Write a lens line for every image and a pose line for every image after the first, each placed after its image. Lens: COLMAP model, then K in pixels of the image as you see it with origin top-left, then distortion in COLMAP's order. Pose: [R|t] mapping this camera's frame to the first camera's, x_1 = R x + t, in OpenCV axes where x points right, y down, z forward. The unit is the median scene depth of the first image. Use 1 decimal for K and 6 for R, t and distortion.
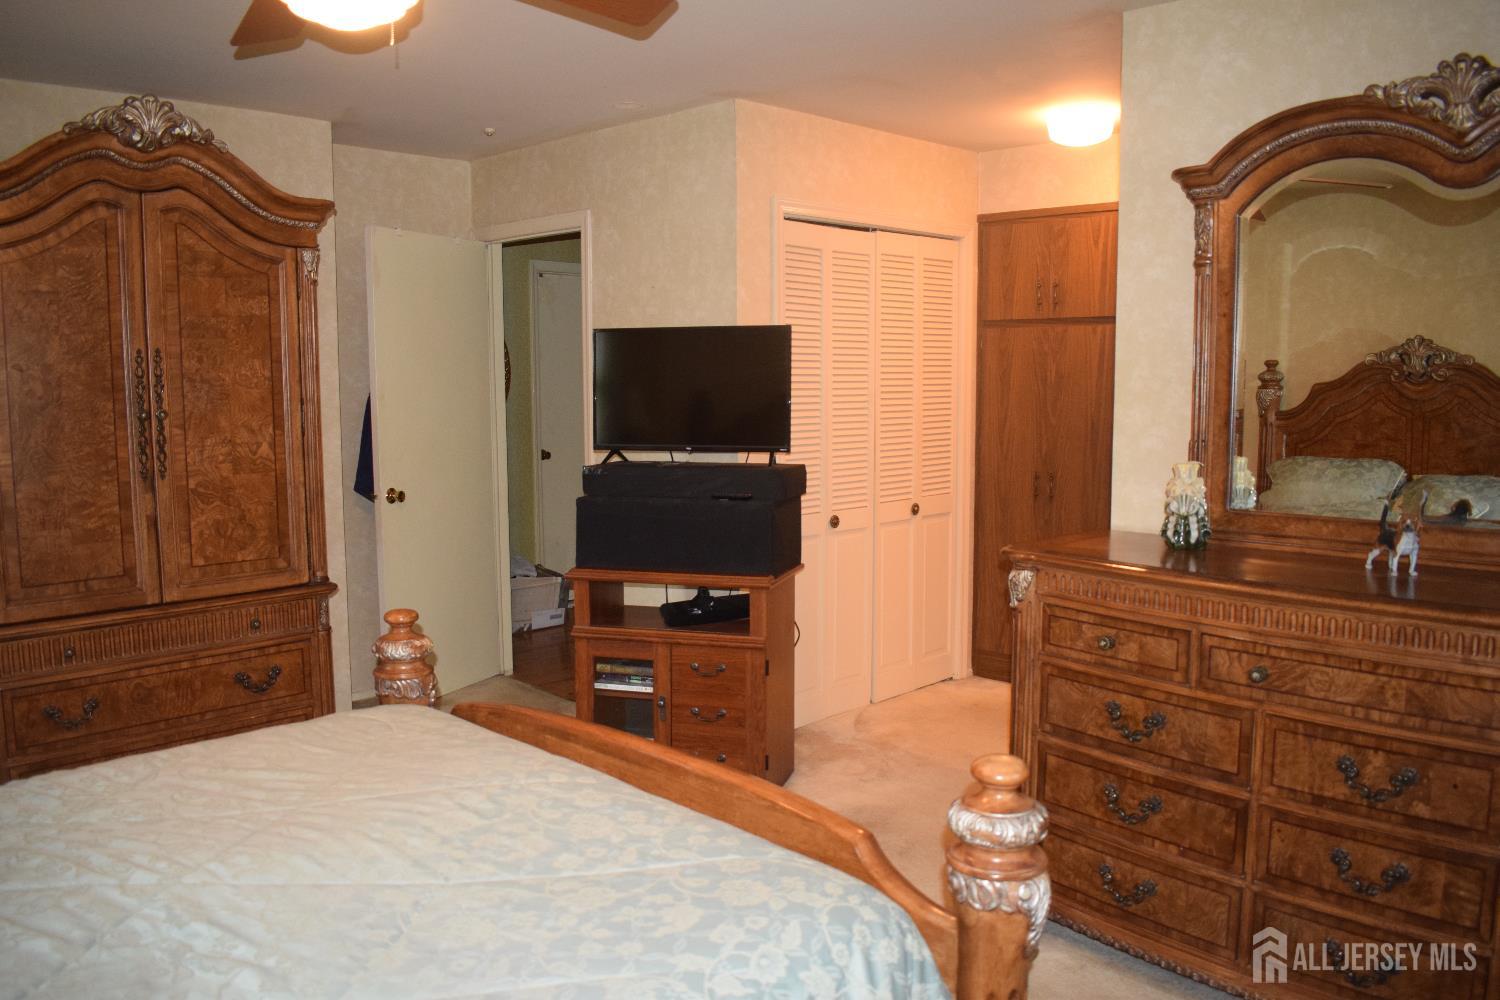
lens RADIAL K [[1186.3, 0, 750.0], [0, 1186.3, 500.0], [0, 0, 1]] dist [-0.081995, 0.005333]
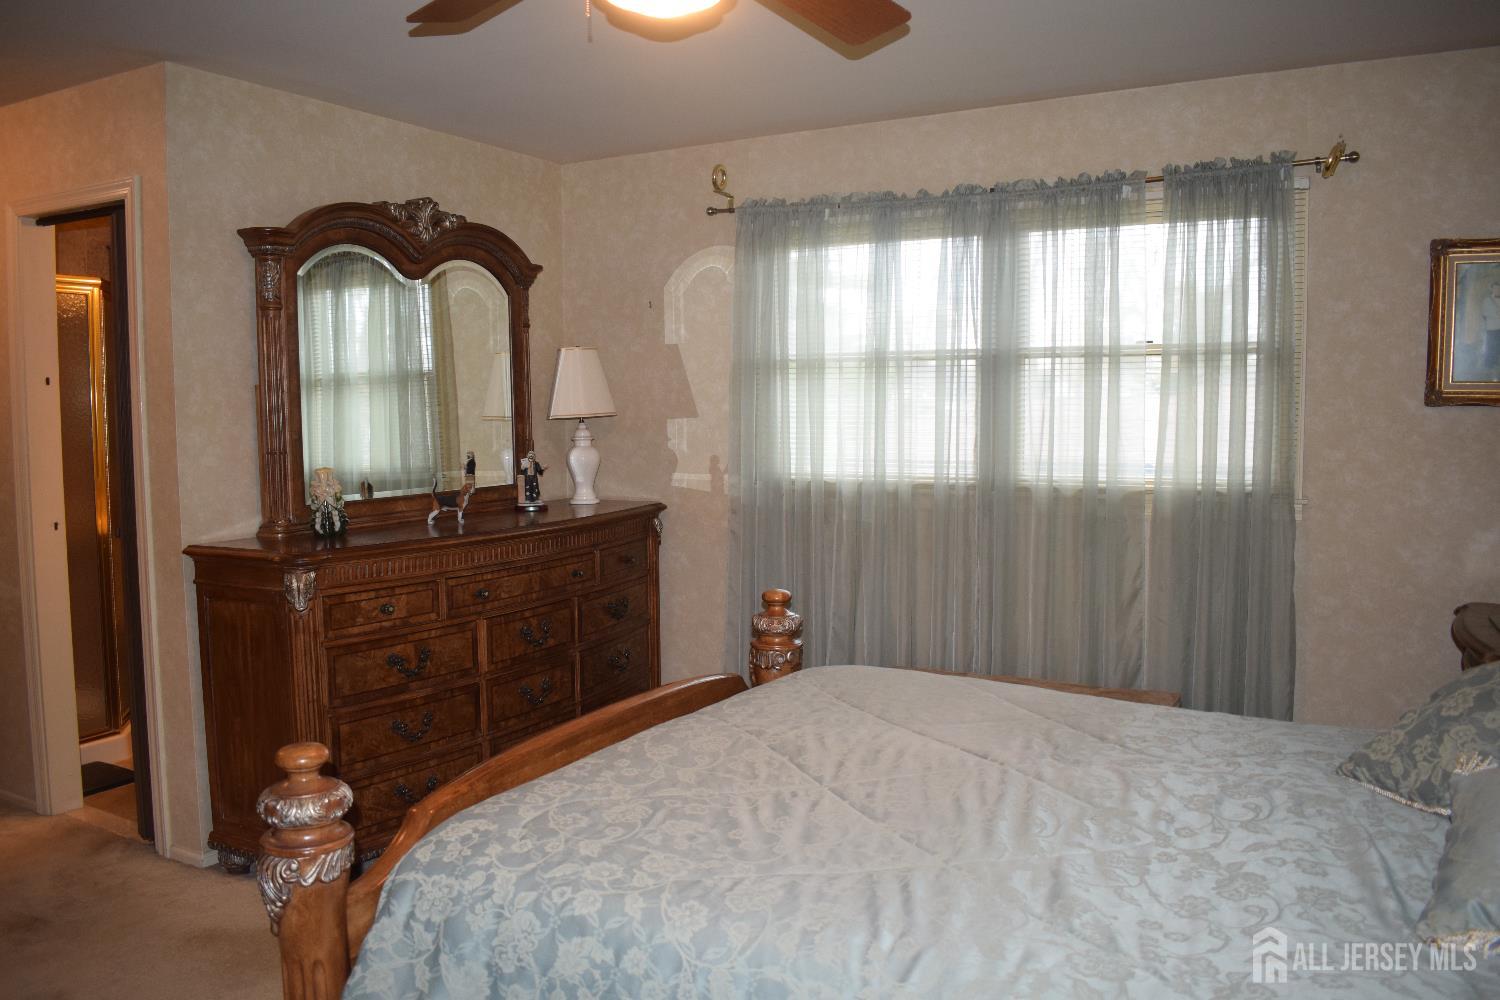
lens RADIAL K [[1148.5, 0, 750.0], [0, 1148.5, 500.0], [0, 0, 1]] dist [-0.080937, 0.001991]
pose [[-0.265278, -0.072404, 0.961450, -0.934576], [0.112479, 0.988044, 0.105442, -0.076067], [-0.957589, 0.136114, -0.253962, 0.896071]]
